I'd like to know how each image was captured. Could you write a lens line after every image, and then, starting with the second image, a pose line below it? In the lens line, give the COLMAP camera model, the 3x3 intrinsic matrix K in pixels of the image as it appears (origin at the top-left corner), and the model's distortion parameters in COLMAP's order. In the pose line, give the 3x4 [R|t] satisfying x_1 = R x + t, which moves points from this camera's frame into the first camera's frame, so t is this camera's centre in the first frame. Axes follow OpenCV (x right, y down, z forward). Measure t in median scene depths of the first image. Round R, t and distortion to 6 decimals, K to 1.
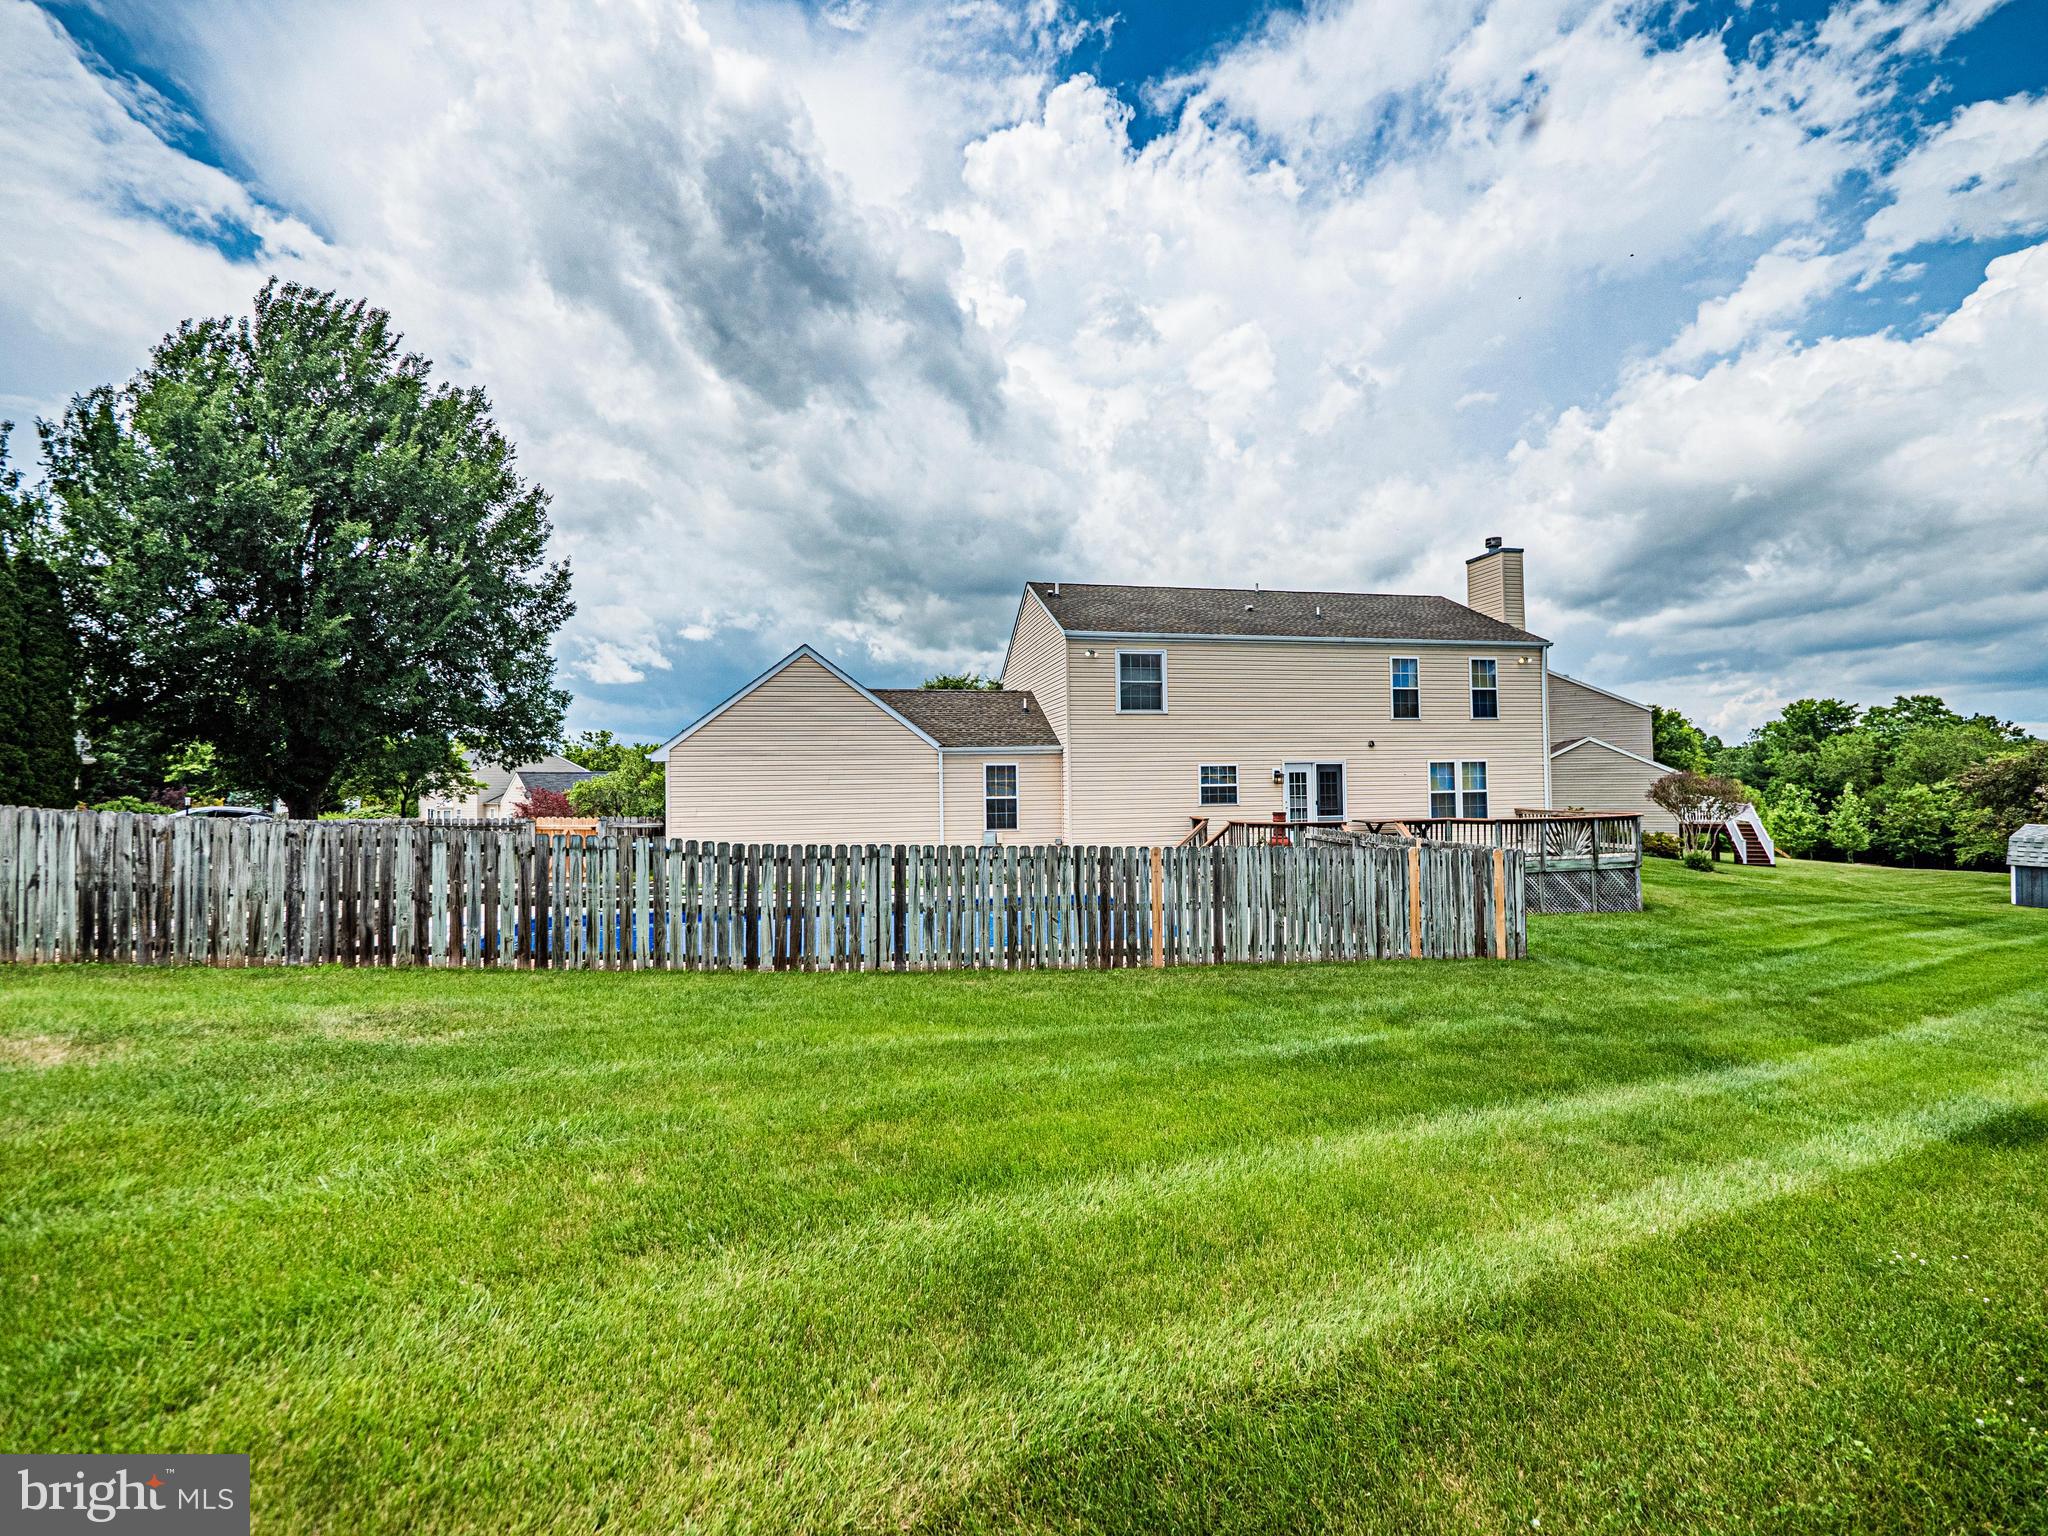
lens RADIAL K [[851.6, 0, 1030.3], [0, 851.6, 763.9], [0, 0, 1]] dist [-0.007766, 0.001709]
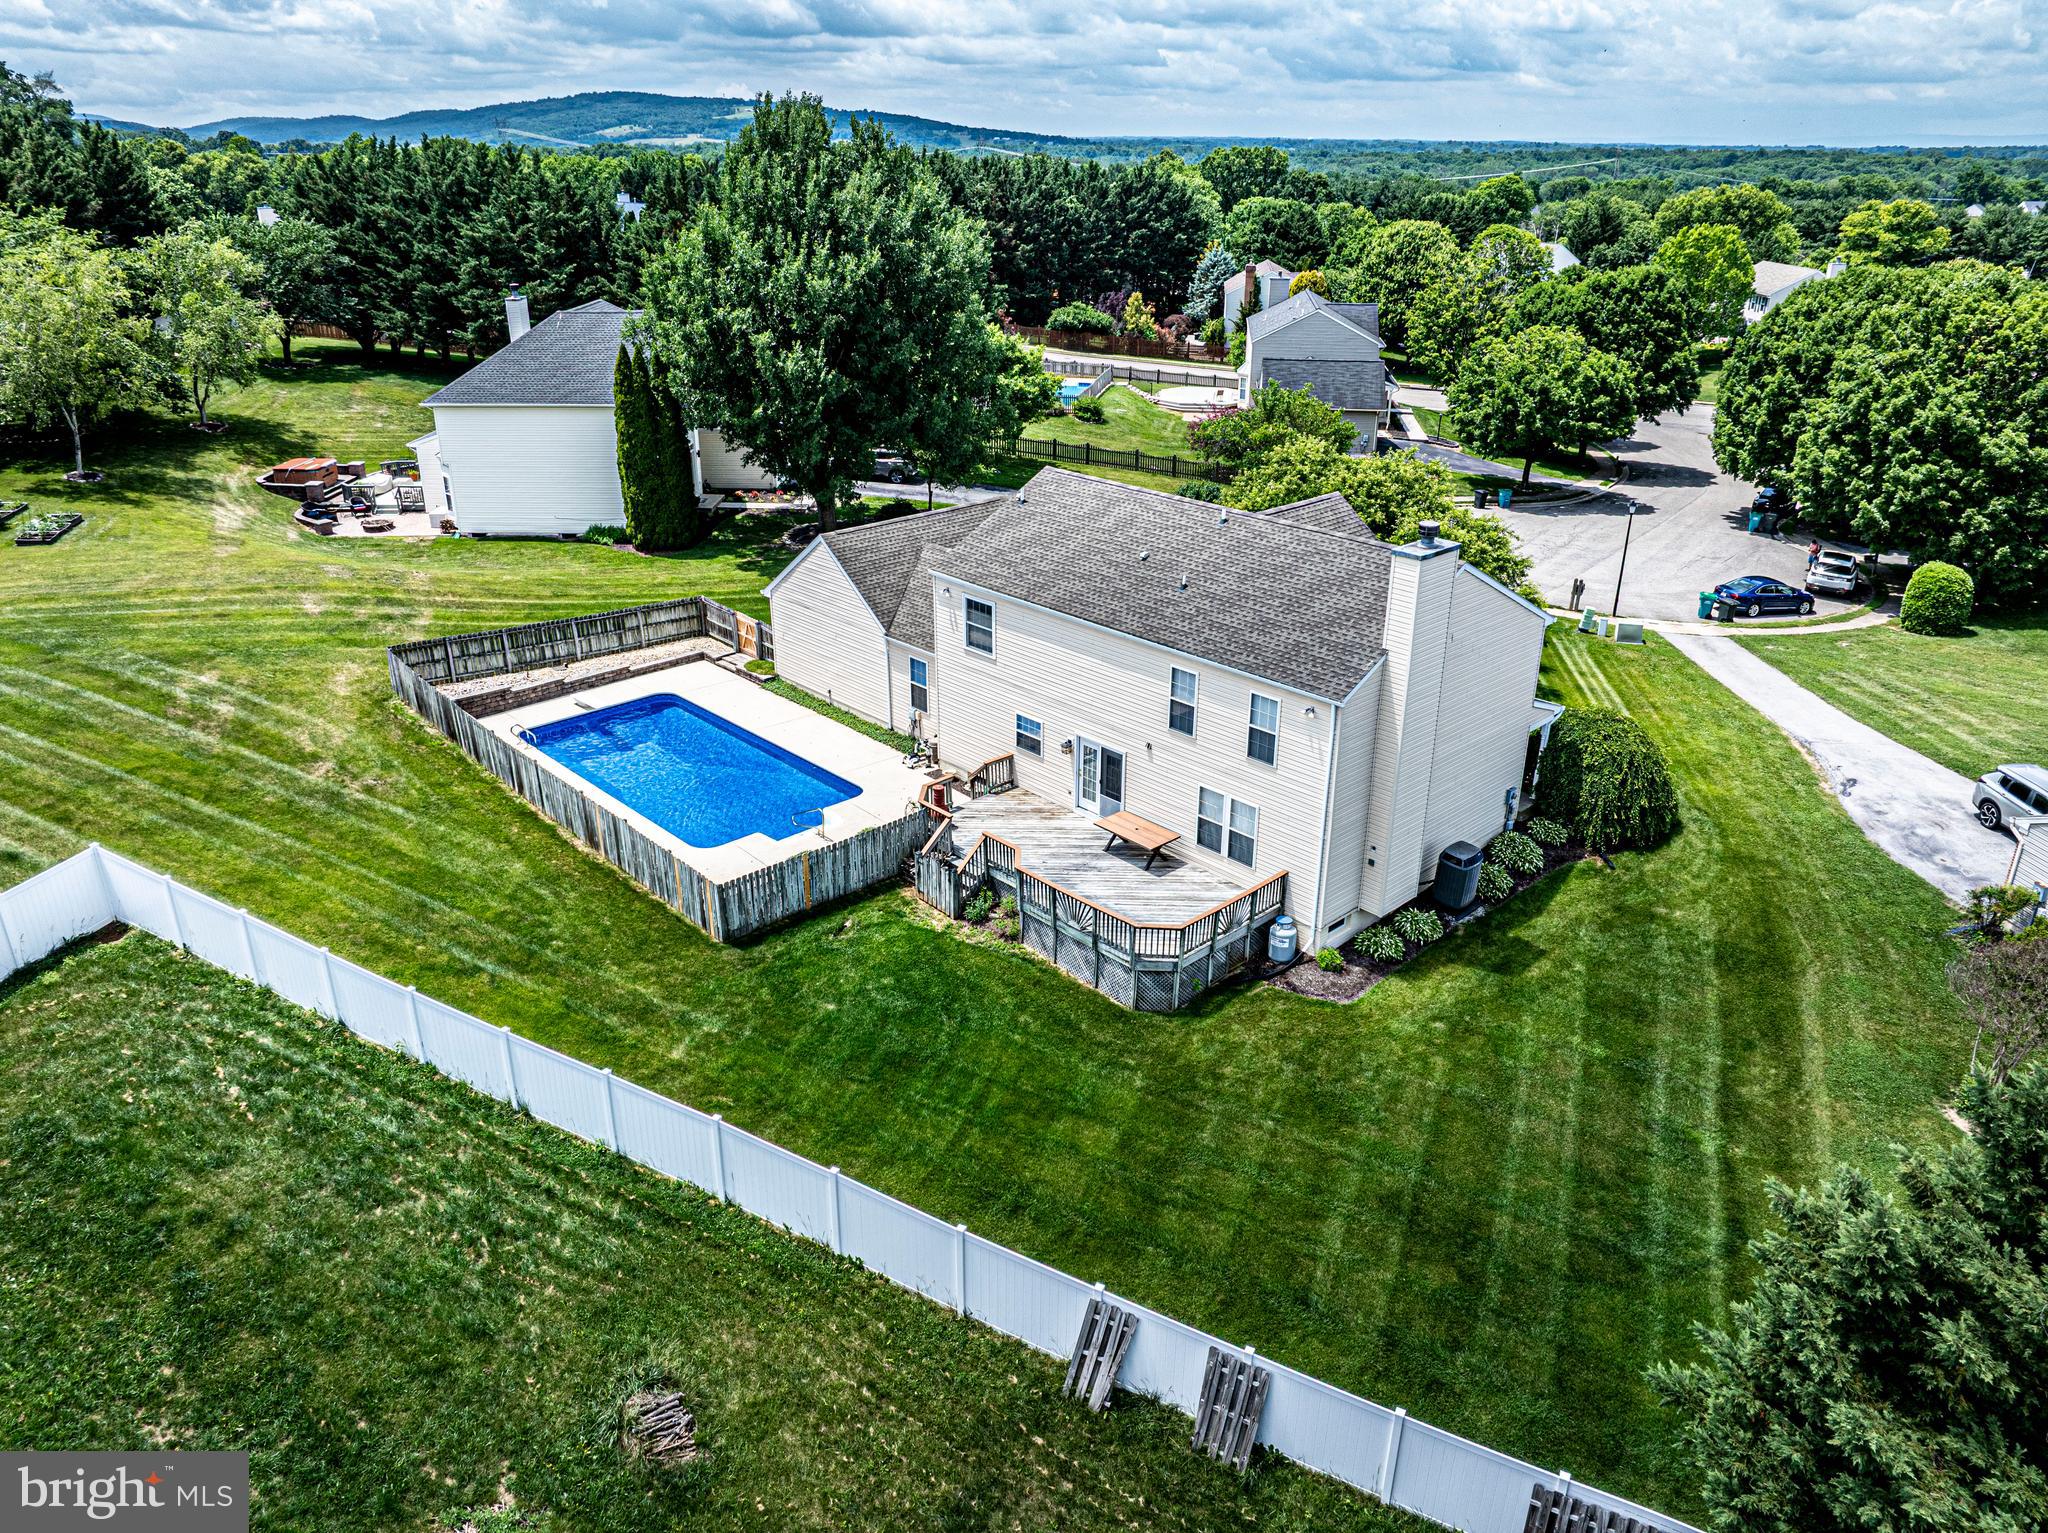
lens RADIAL K [[1472.8, 0, 1010.0], [0, 1472.8, 758.9], [0, 0, 1]] dist [-0.022857, -0.000839]
pose [[0.509435, 0.355657, -0.783571, 1.702129], [0.018228, 0.905926, 0.423044, -0.744125], [0.860316, -0.229797, 0.455028, 0.138029]]
